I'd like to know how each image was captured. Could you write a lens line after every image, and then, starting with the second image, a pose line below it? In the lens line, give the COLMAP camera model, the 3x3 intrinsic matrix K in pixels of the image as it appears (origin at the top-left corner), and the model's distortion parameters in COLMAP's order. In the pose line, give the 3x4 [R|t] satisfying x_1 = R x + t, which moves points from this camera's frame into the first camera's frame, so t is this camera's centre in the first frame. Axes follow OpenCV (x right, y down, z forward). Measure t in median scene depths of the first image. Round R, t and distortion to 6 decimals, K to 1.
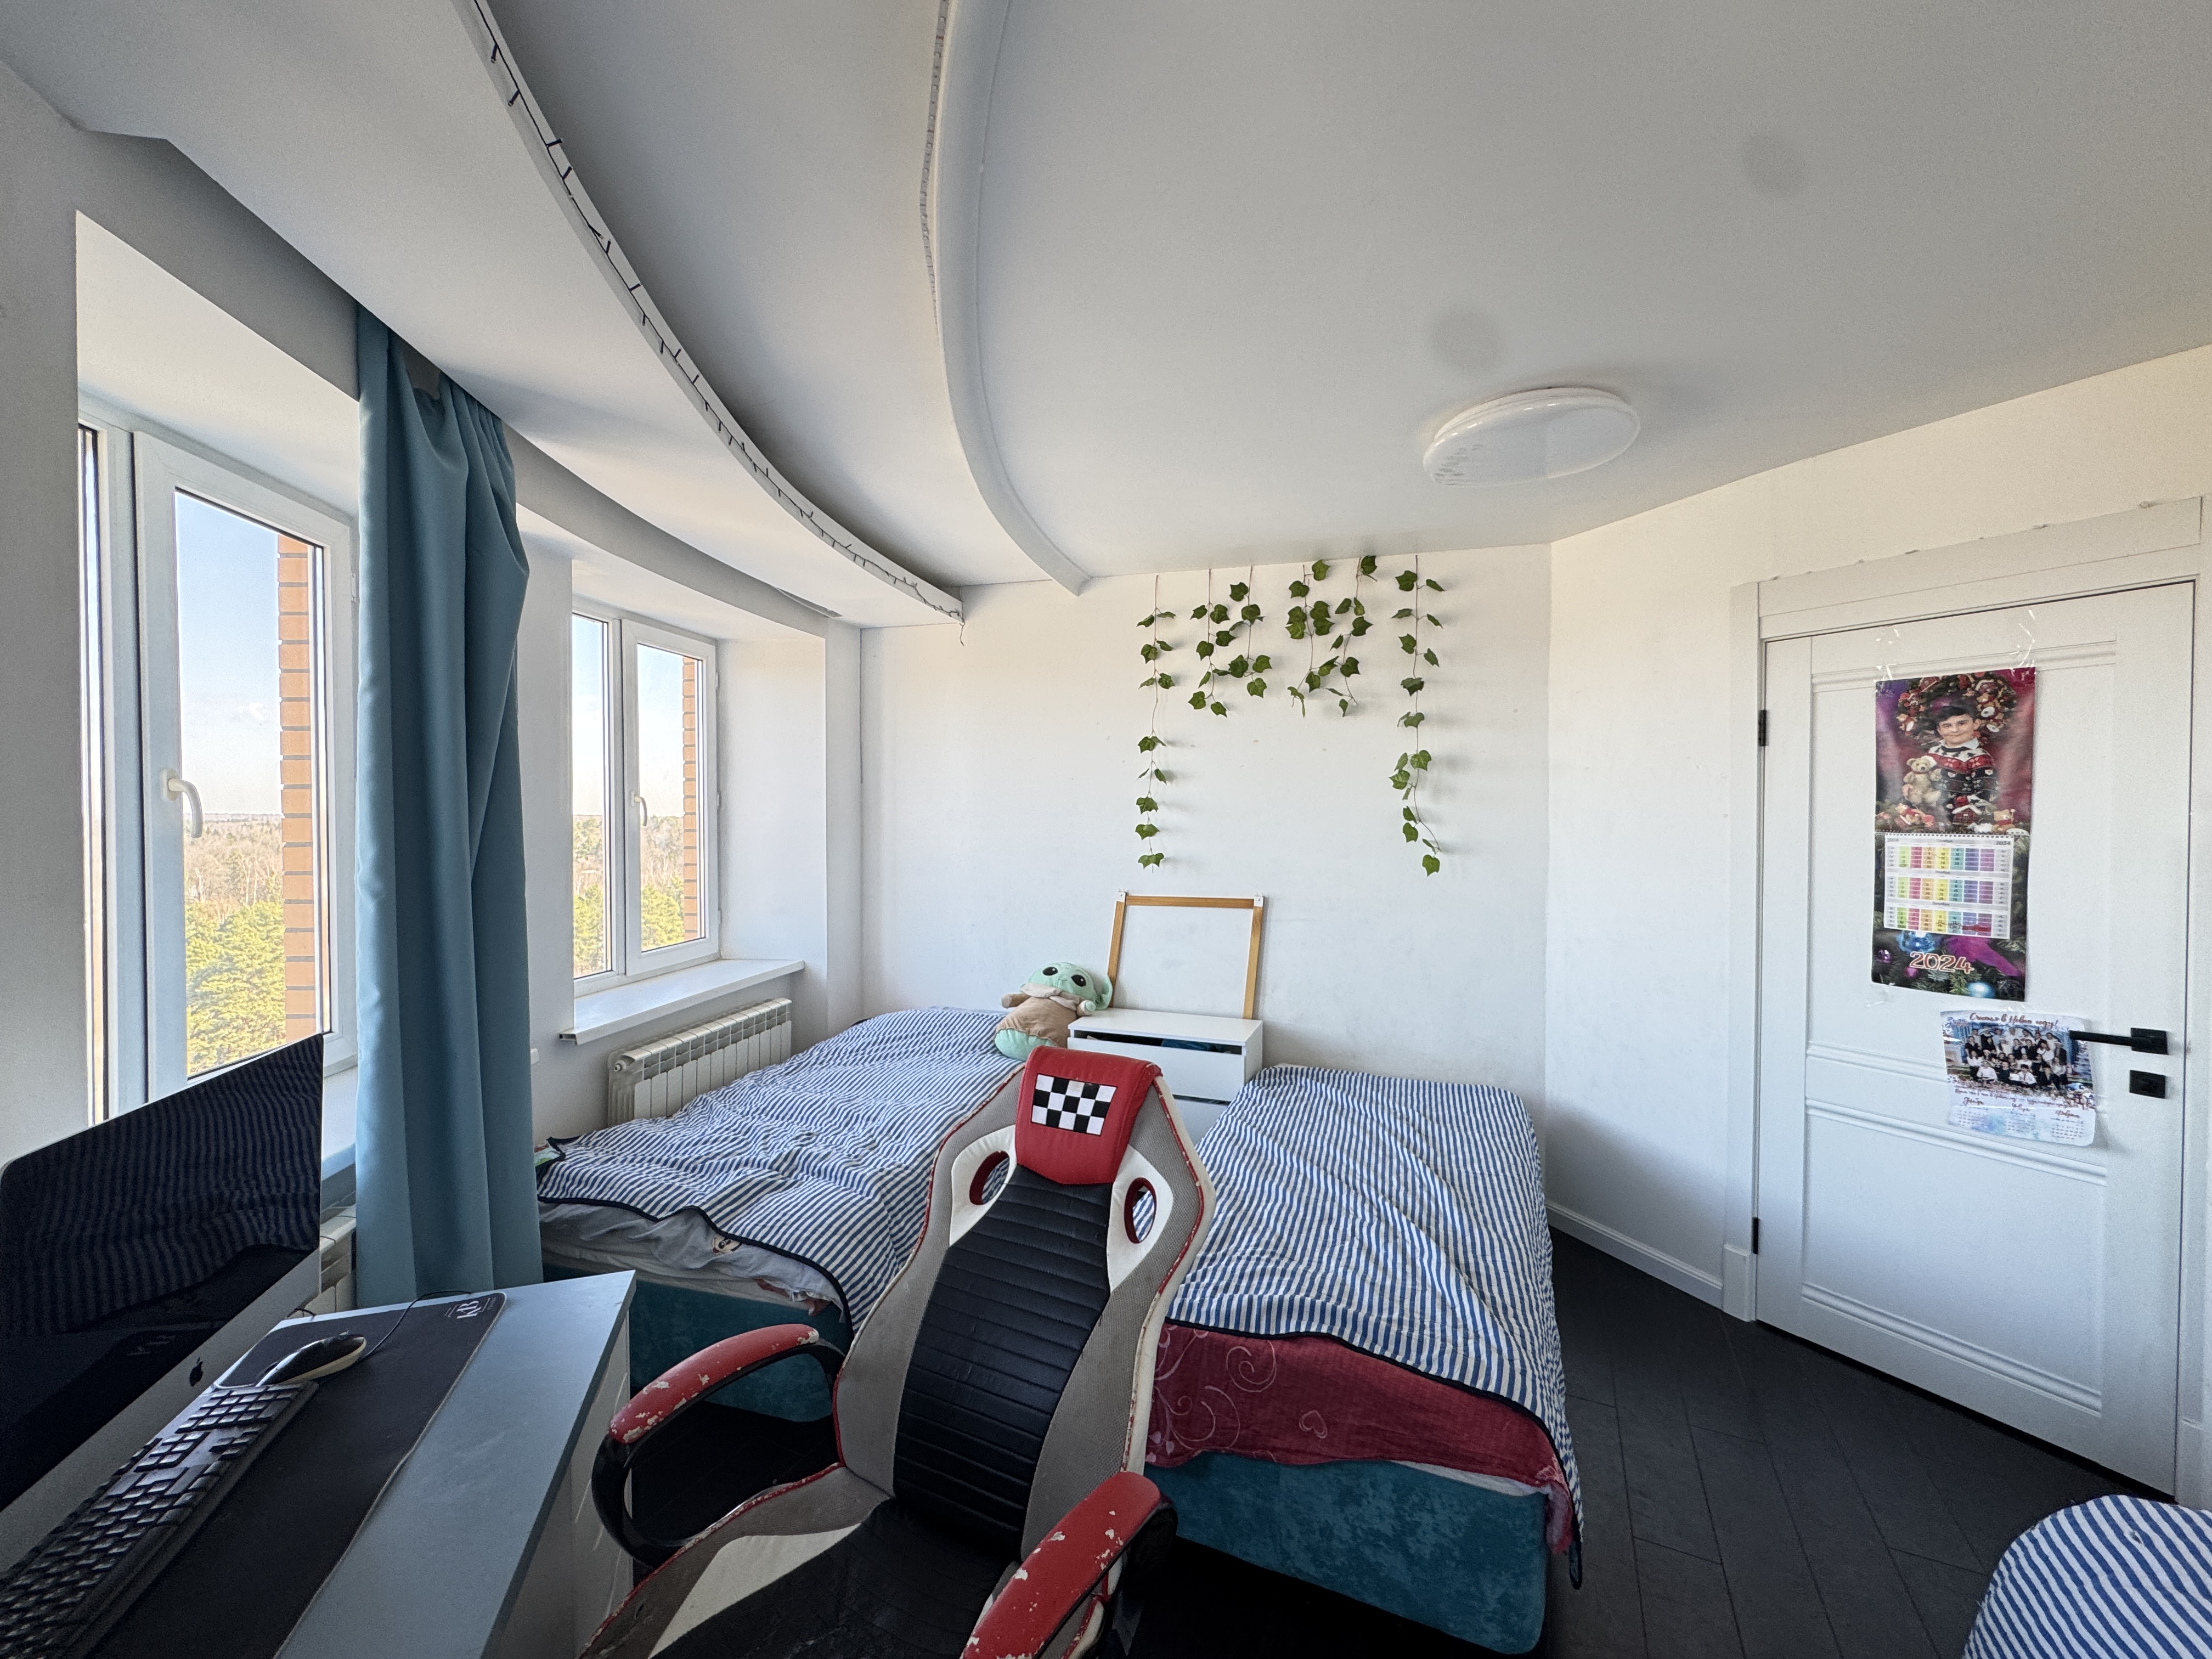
lens RADIAL K [[880.8, 0, 1112.4], [0, 880.8, 832.1], [0, 0, 1]] dist [0.000394, 0.000074]
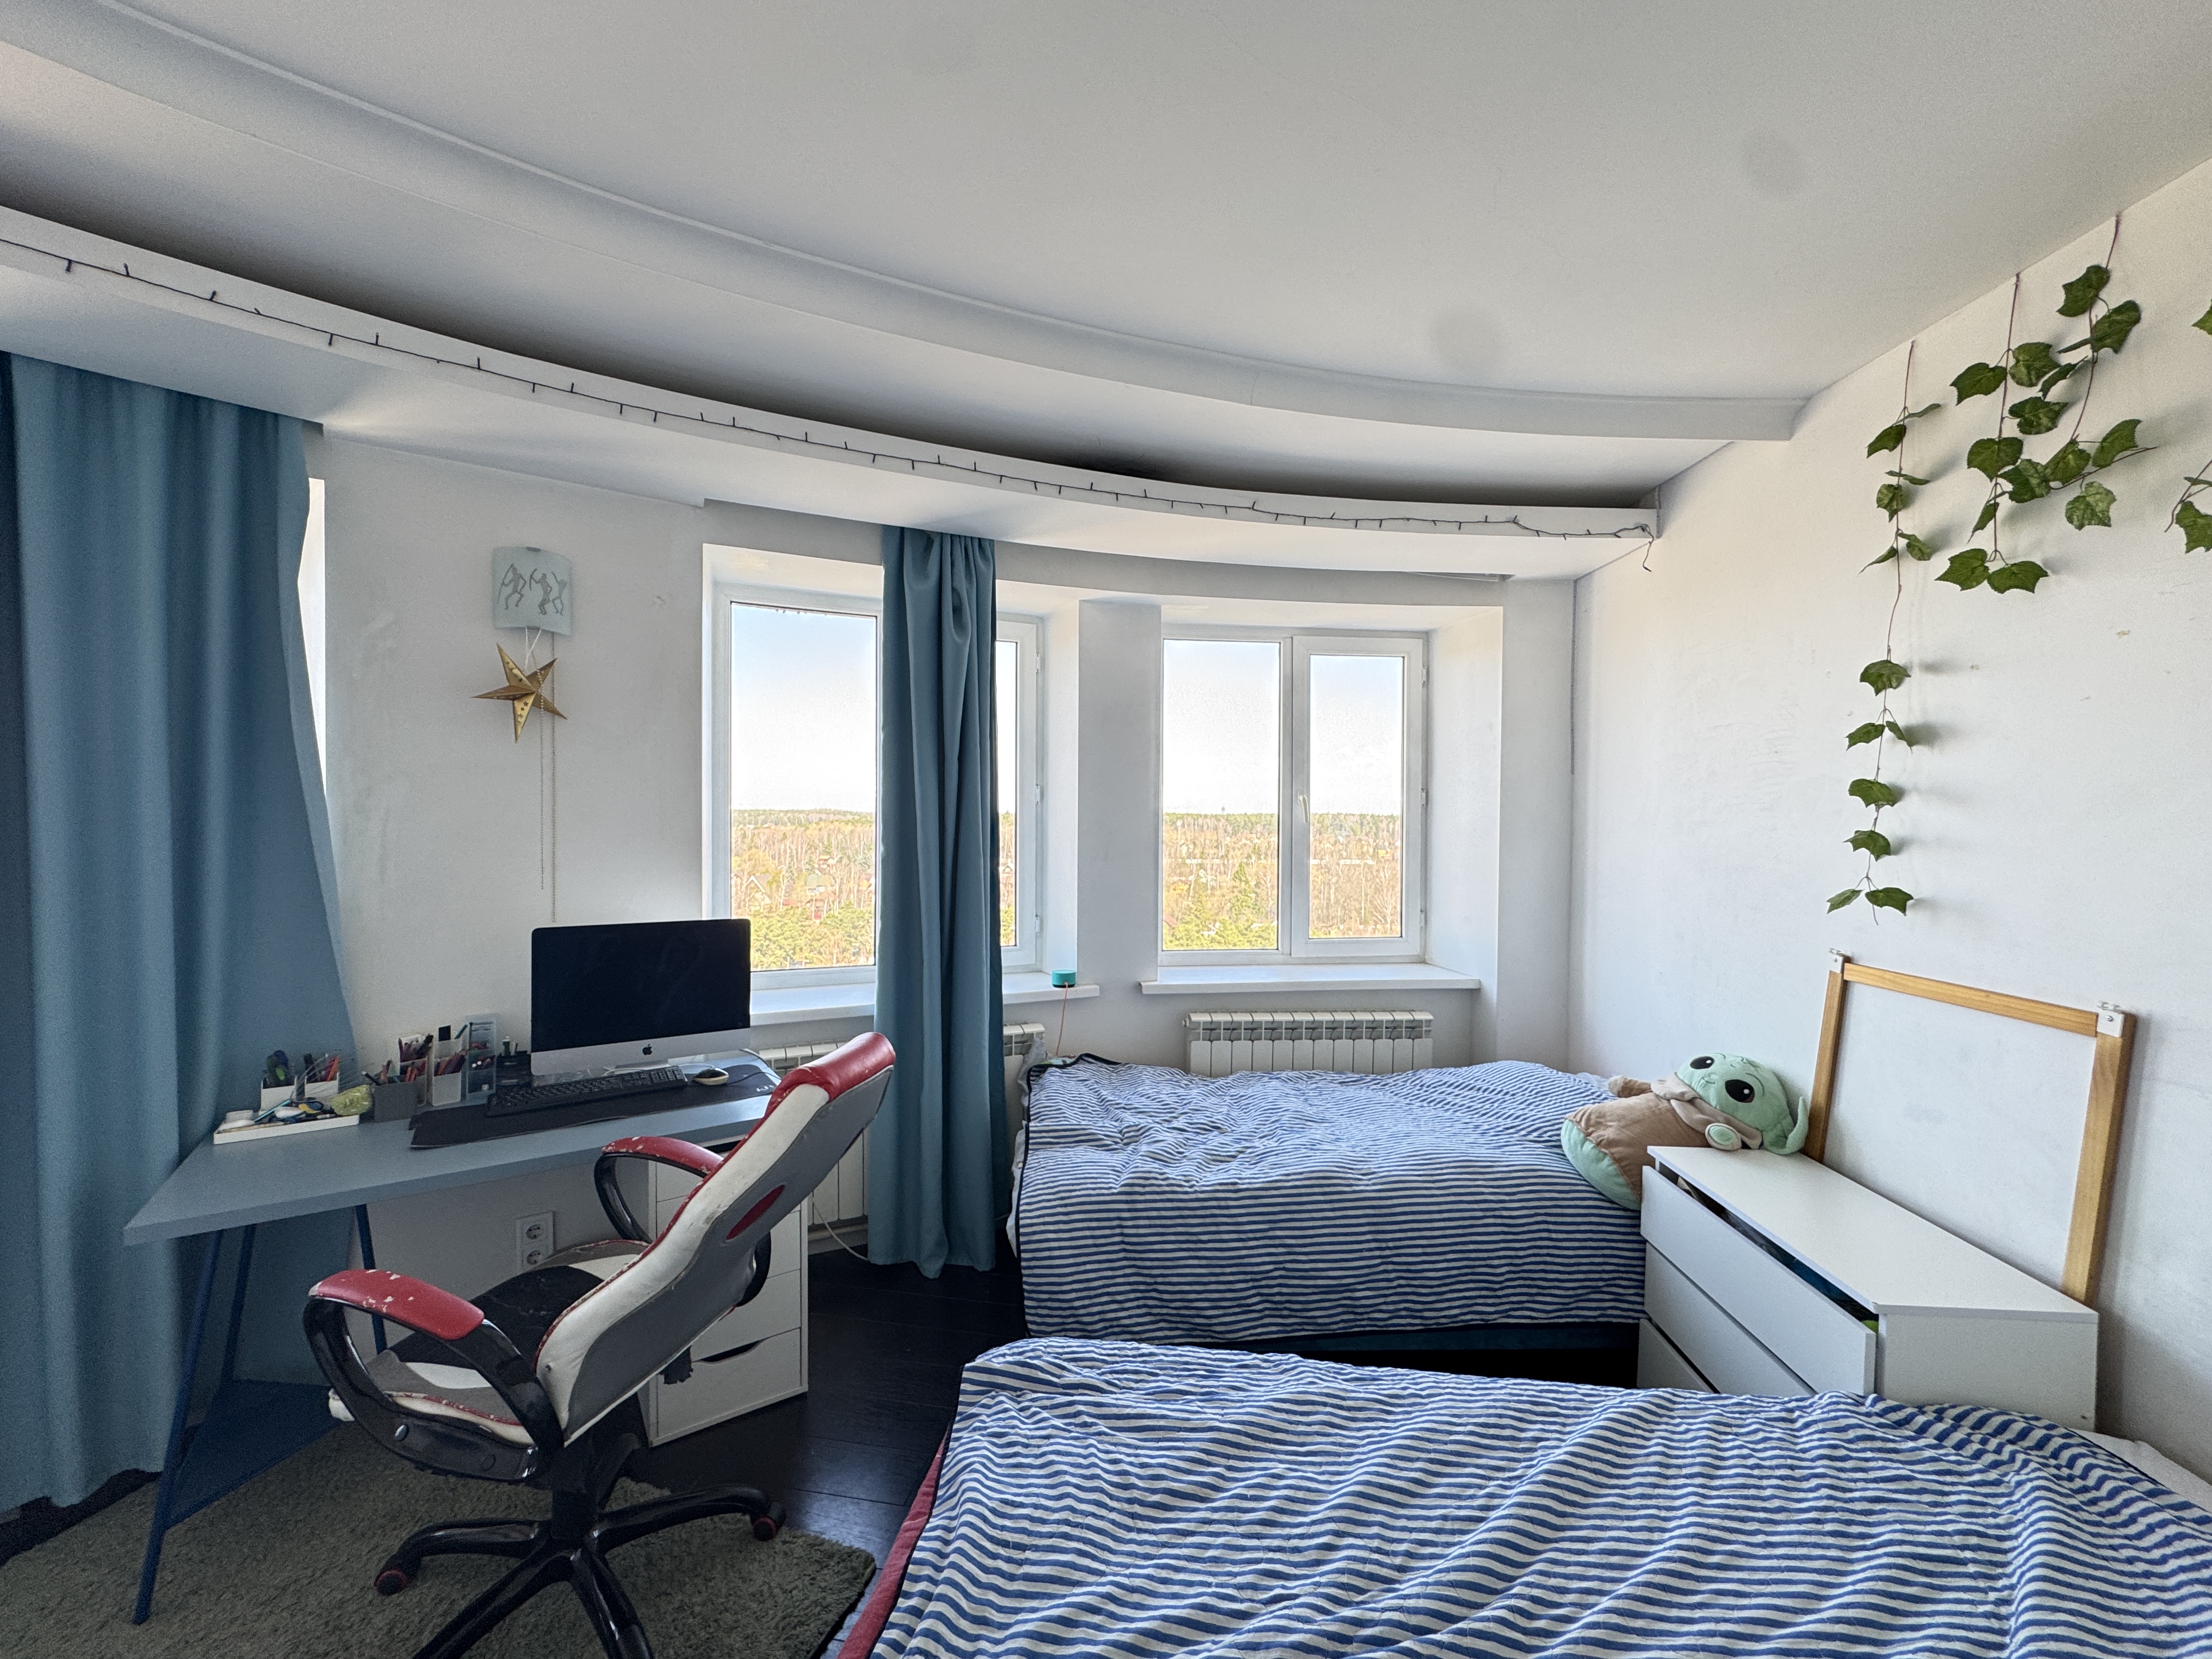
lens RADIAL K [[881.7, 0, 1101.1], [0, 881.7, 828.4], [0, 0, 1]] dist [-0.001111, -0.000241]
pose [[0.285751, 0.016696, -0.958158, 0.416692], [-0.028241, 0.999561, 0.008995, -0.002105], [0.957888, 0.024489, 0.286097, 0.420888]]
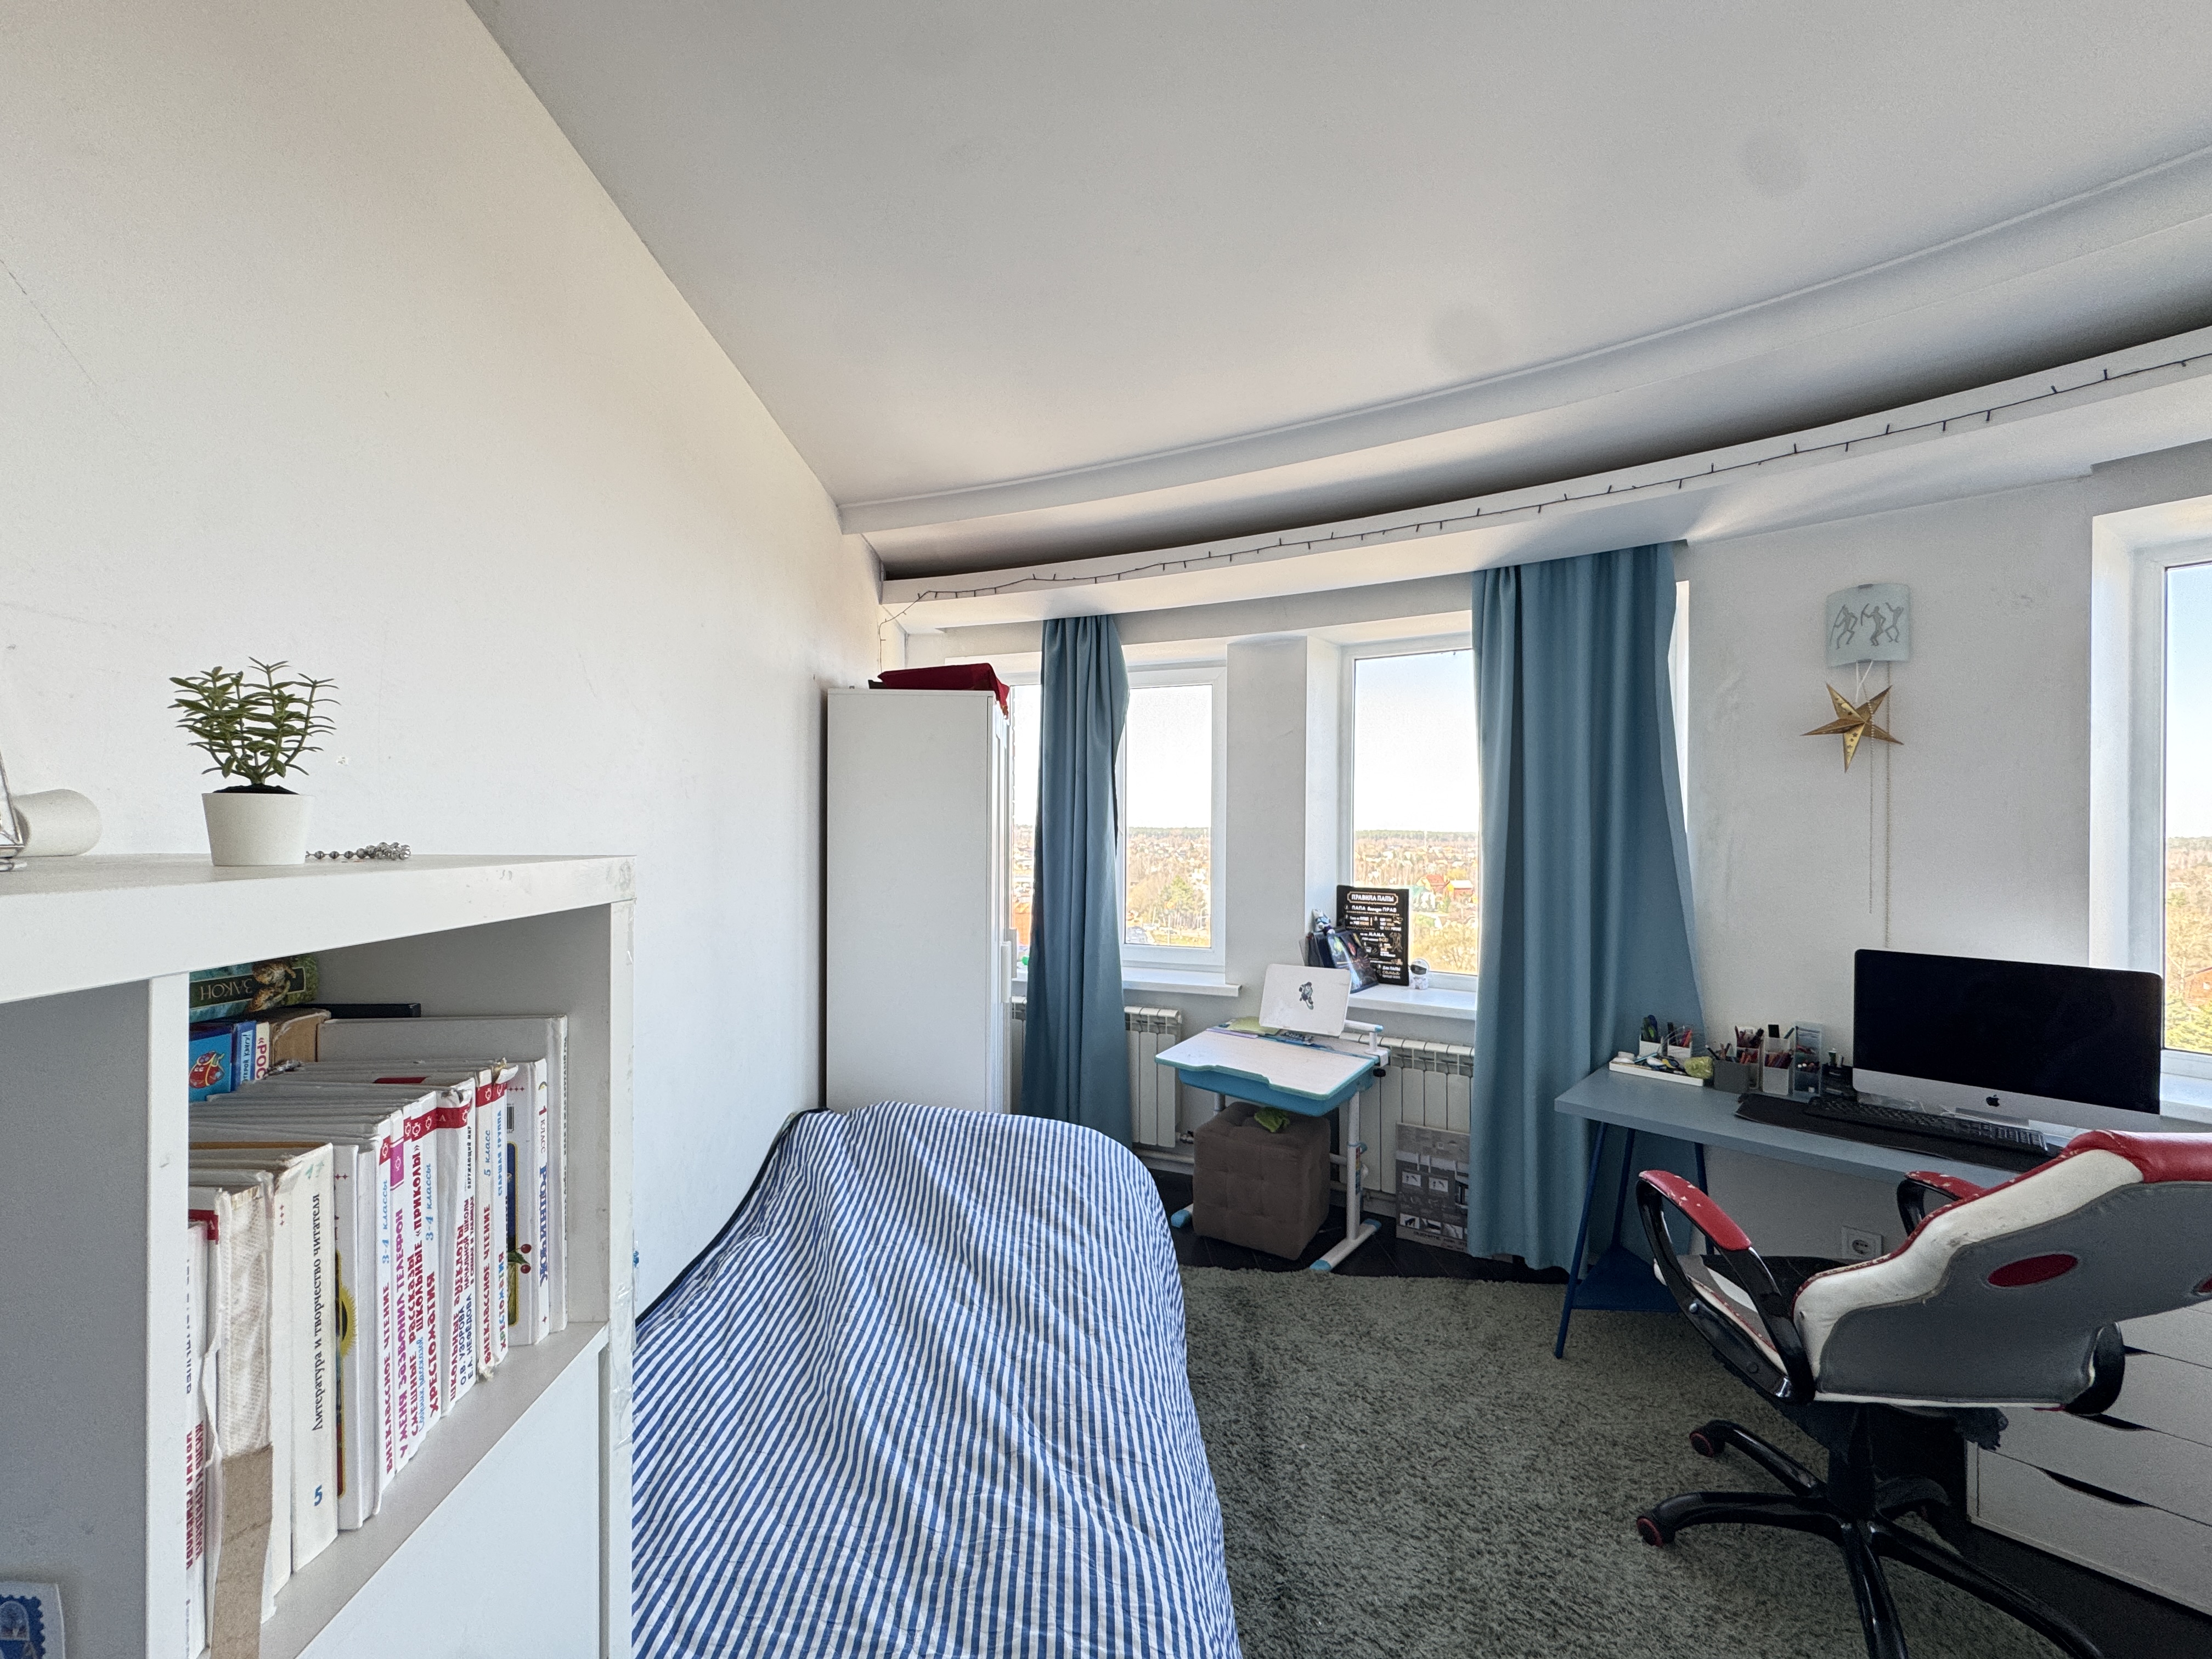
lens RADIAL K [[881.7, 0, 1101.1], [0, 881.7, 828.4], [0, 0, 1]] dist [-0.001111, -0.000241]
pose [[-0.879599, -0.009911, -0.475612, 0.505613], [-0.020131, 0.999663, 0.016397, -0.003093], [0.475290, 0.023997, -0.879502, 0.518326]]
